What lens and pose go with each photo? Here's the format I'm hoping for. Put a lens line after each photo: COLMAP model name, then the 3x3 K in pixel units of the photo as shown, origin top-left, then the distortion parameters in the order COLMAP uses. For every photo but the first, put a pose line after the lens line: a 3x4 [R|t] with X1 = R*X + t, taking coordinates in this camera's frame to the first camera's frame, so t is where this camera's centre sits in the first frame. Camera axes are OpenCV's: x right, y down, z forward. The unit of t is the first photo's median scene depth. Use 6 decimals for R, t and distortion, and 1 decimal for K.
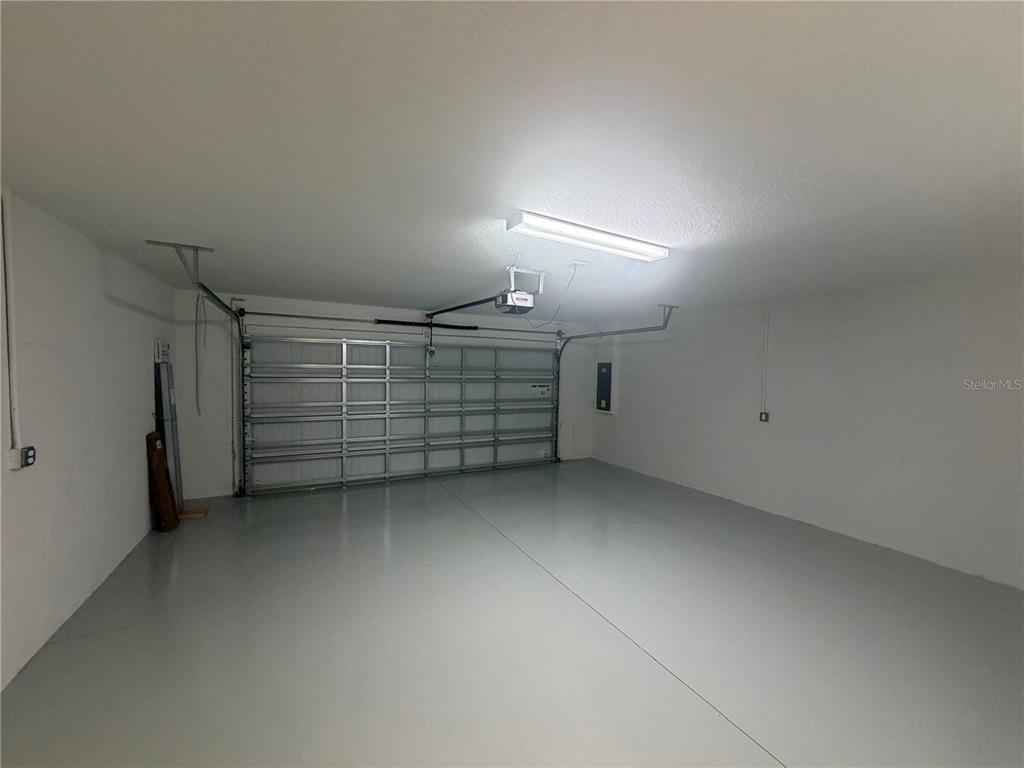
lens RADIAL K [[408.7, 0, 510.2], [0, 408.7, 384.7], [0, 0, 1]] dist [0.001885, -0.000628]
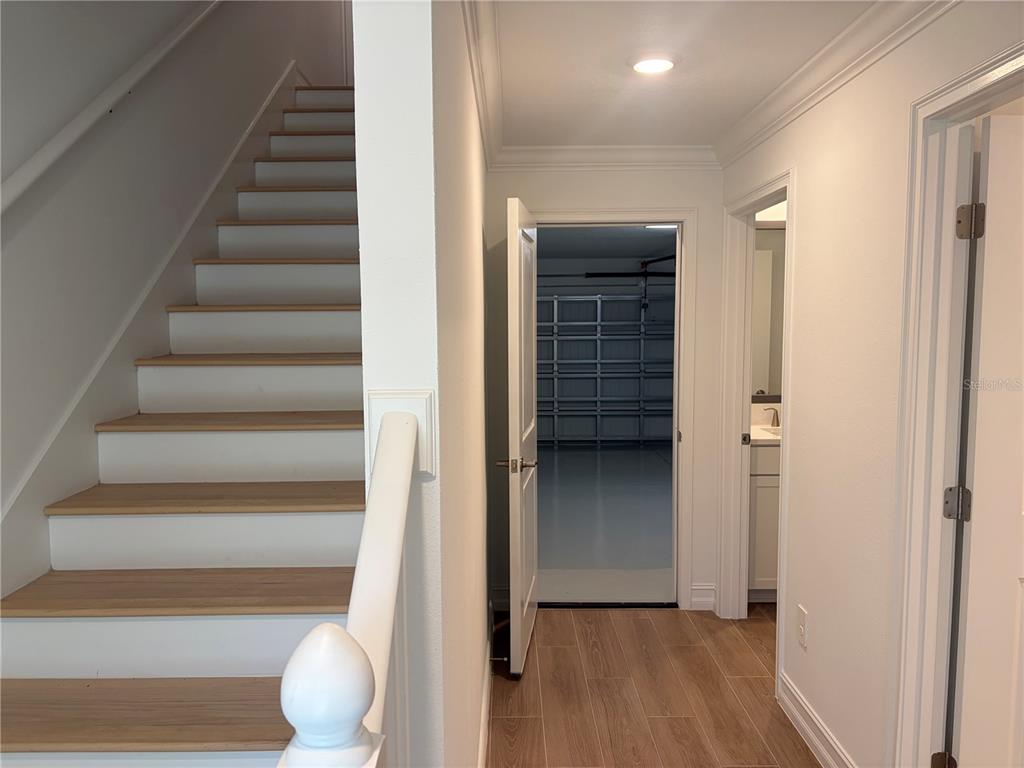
lens RADIAL K [[723.5, 0, 508.0], [0, 723.5, 387.2], [0, 0, 1]] dist [0.065542, -0.000323]
pose [[0.882371, 0.014665, -0.470325, 0.314140], [0.005158, 0.999153, 0.040831, 0.035751], [0.470525, -0.038454, 0.881548, -0.592819]]
